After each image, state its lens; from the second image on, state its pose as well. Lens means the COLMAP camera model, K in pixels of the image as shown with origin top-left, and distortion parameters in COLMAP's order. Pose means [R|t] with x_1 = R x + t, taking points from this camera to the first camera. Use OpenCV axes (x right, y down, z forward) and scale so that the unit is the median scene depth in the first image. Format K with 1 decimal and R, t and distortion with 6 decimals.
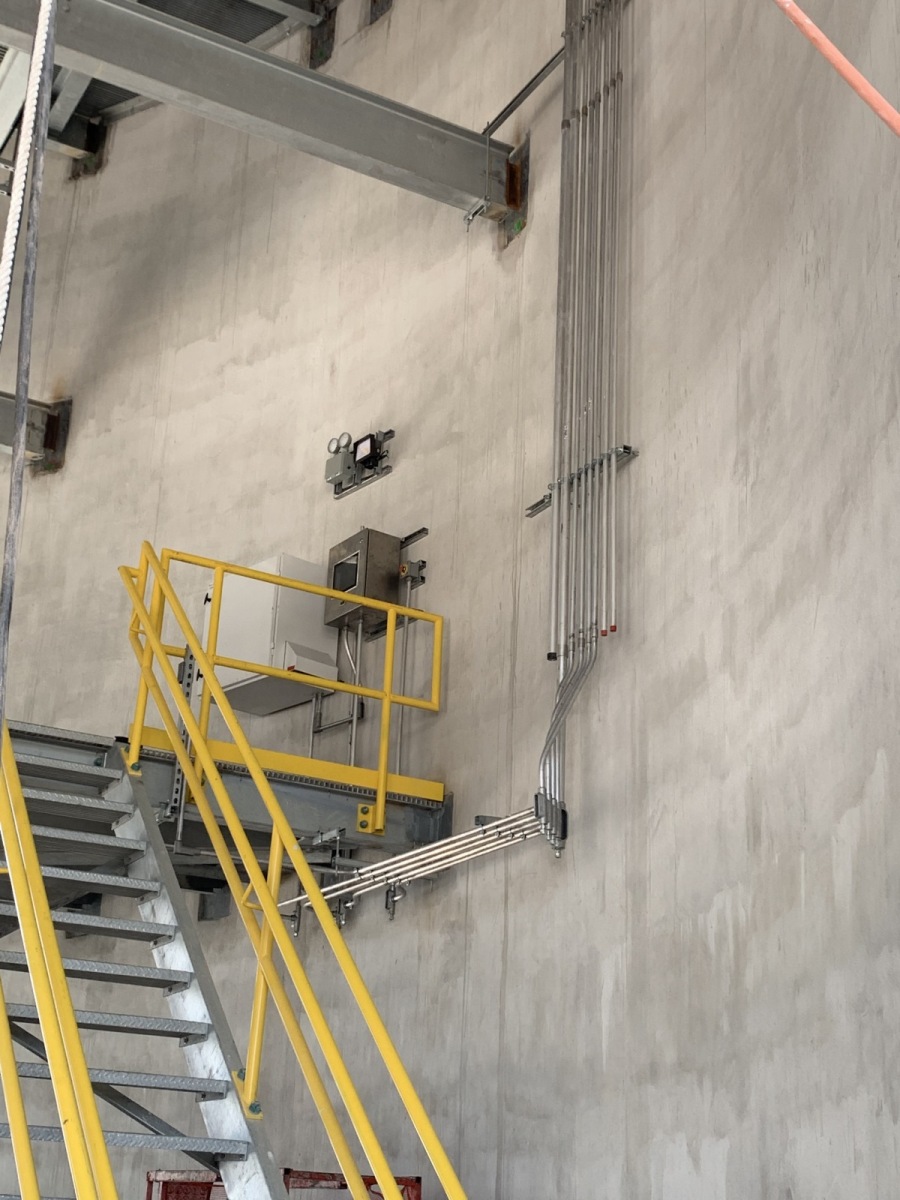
lens RADIAL K [[1670.7, 0, 450.0], [0, 1670.7, 600.0], [0, 0, 1]] dist [-0.011379, -0.087693]
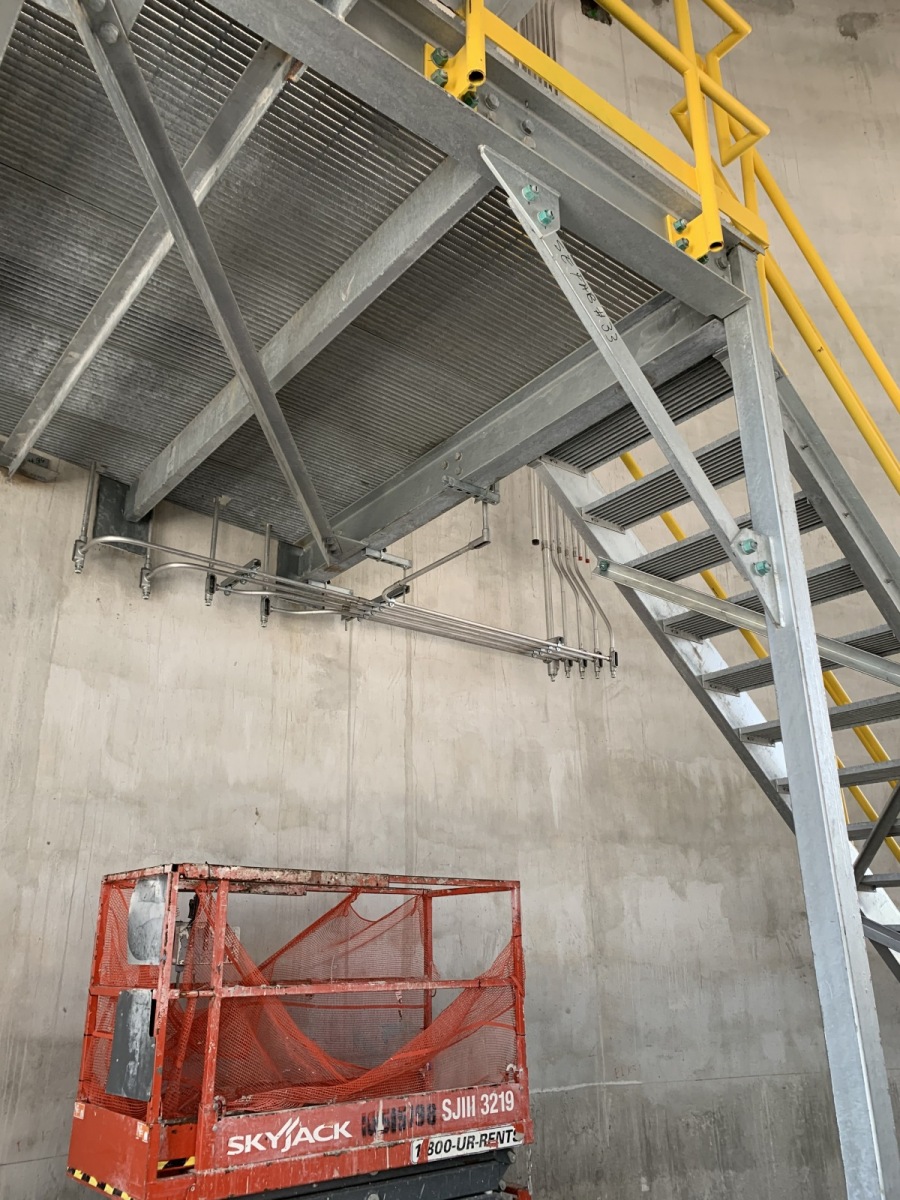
lens RADIAL K [[922.1, 0, 450.0], [0, 922.1, 600.0], [0, 0, 1]] dist [0.032732, -0.051069]
pose [[-0.152340, 0.311126, 0.938079, -0.704505], [-0.351925, 0.869869, -0.345654, 0.402172], [-0.923548, -0.382790, -0.023023, 1.116741]]
